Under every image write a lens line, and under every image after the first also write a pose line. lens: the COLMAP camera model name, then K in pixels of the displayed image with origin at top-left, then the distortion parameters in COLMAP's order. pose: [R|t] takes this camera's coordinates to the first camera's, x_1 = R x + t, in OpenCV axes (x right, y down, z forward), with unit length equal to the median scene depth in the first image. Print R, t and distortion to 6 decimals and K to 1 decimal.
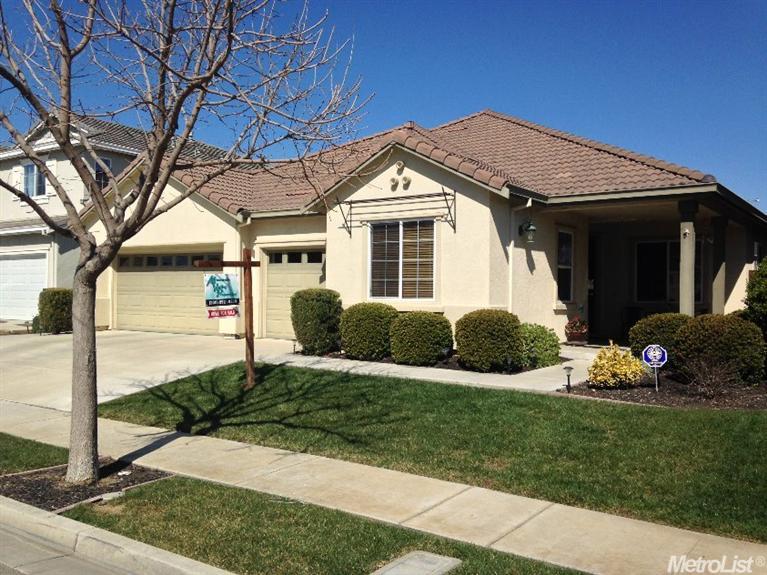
lens RADIAL K [[695.3, 0, 372.2], [0, 695.3, 286.7], [0, 0, 1]] dist [0.200254, -0.306076]
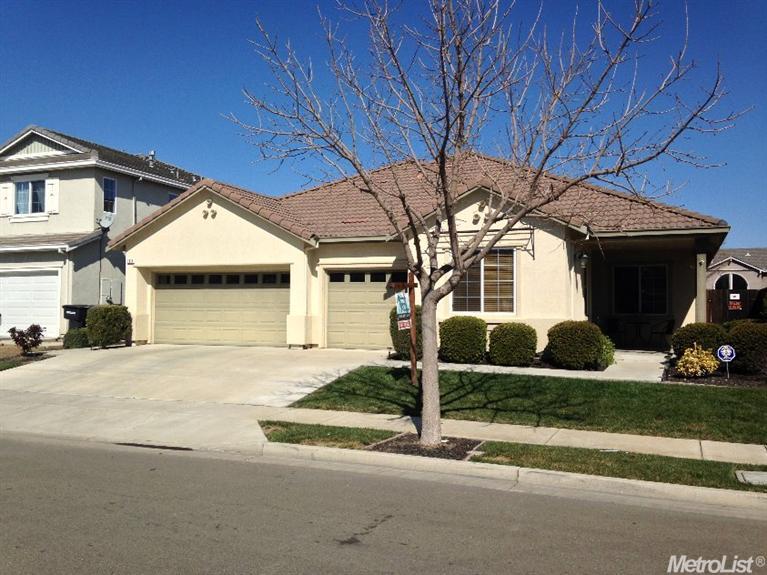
lens RADIAL K [[695.3, 0, 372.2], [0, 695.3, 286.7], [0, 0, 1]] dist [0.200254, -0.306076]
pose [[0.976948, 0.002063, 0.213466, -0.415347], [0.002236, 0.999800, -0.019897, -0.004386], [-0.213464, 0.019916, 0.976748, -0.157519]]
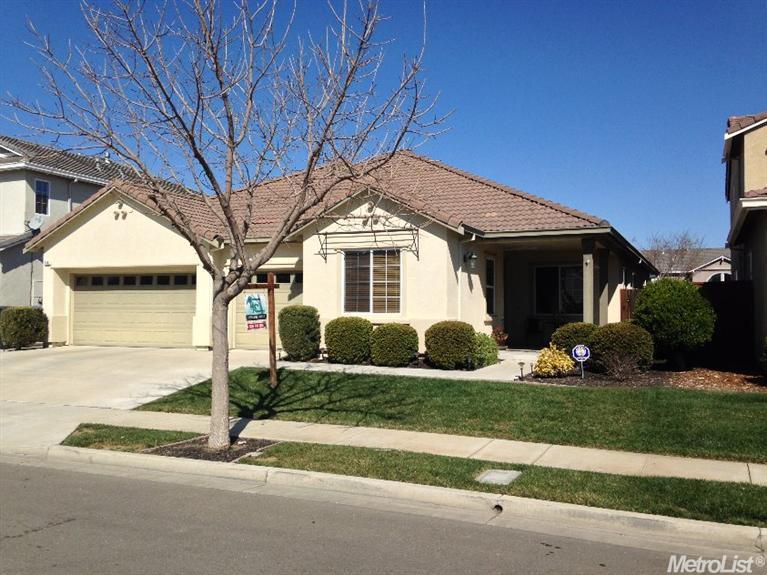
lens RADIAL K [[695.3, 0, 372.2], [0, 695.3, 286.7], [0, 0, 1]] dist [0.200254, -0.306076]
pose [[0.981643, -0.000547, 0.190728, -0.194003], [0.004573, 0.999776, -0.020670, -0.004138], [-0.190674, 0.021162, 0.981425, -0.204075]]
